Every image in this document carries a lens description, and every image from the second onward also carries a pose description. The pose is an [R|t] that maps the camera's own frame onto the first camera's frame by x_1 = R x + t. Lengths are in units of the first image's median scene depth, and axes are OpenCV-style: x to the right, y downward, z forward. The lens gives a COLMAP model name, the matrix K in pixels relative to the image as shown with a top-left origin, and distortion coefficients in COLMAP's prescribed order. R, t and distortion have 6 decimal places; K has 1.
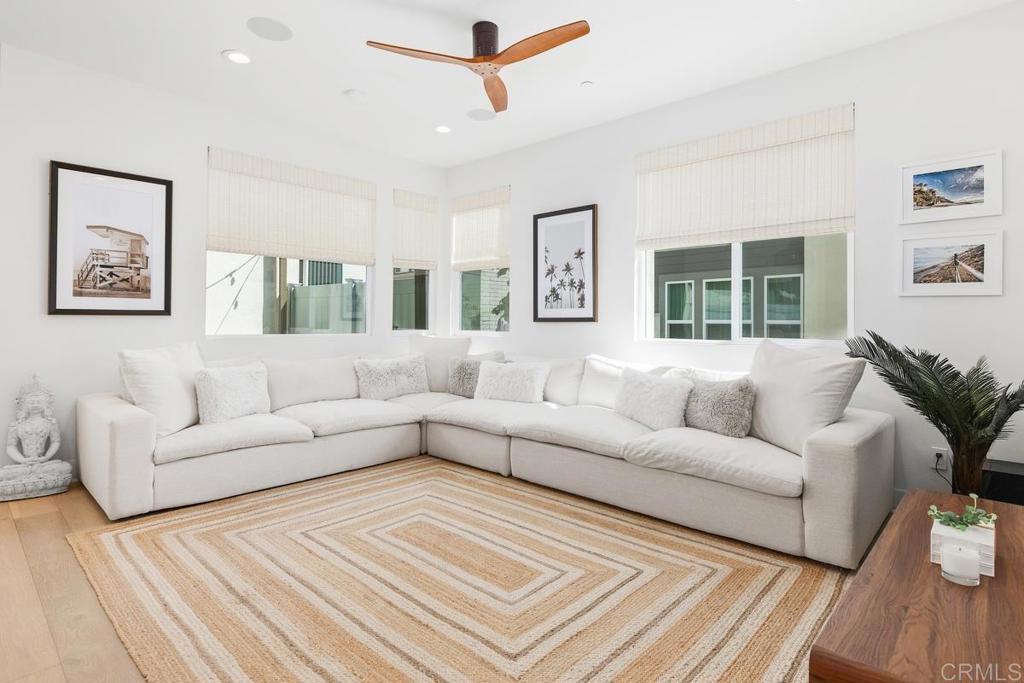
lens RADIAL K [[523.9, 0, 511.7], [0, 523.9, 321.1], [0, 0, 1]] dist [-0.002217, 0.000010]
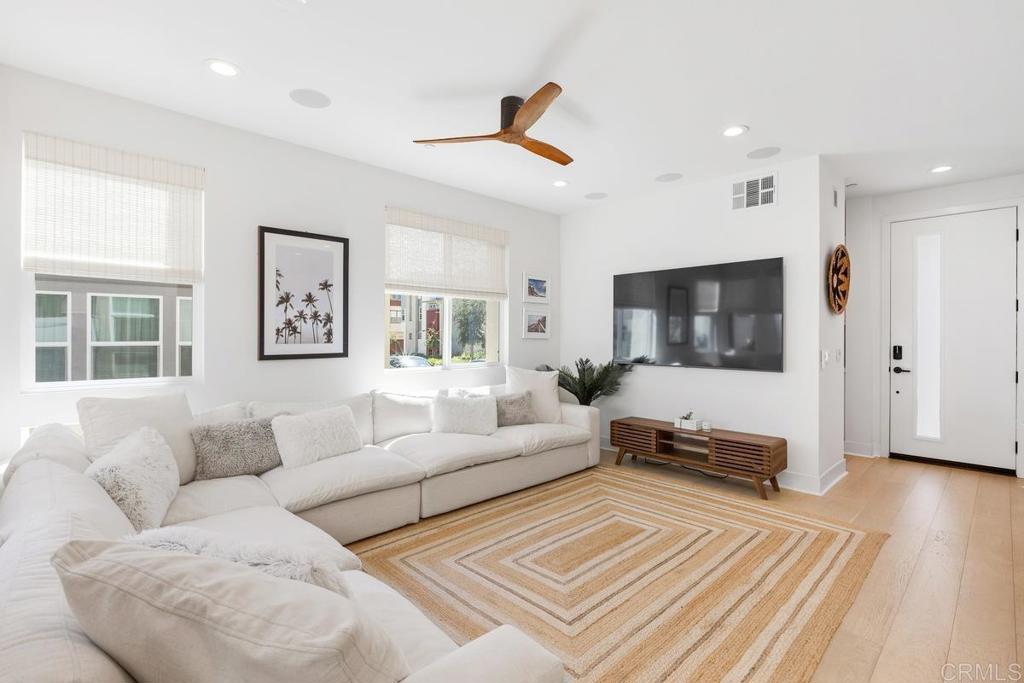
lens RADIAL K [[468.4, 0, 512.0], [0, 468.4, 341.5], [0, 0, 1]] dist [-0.005082, -0.000255]
pose [[0.068125, -0.021394, 0.997447, -0.693256], [-0.006202, 0.999742, 0.021867, -0.049115], [-0.997657, -0.007676, 0.067975, 0.617316]]
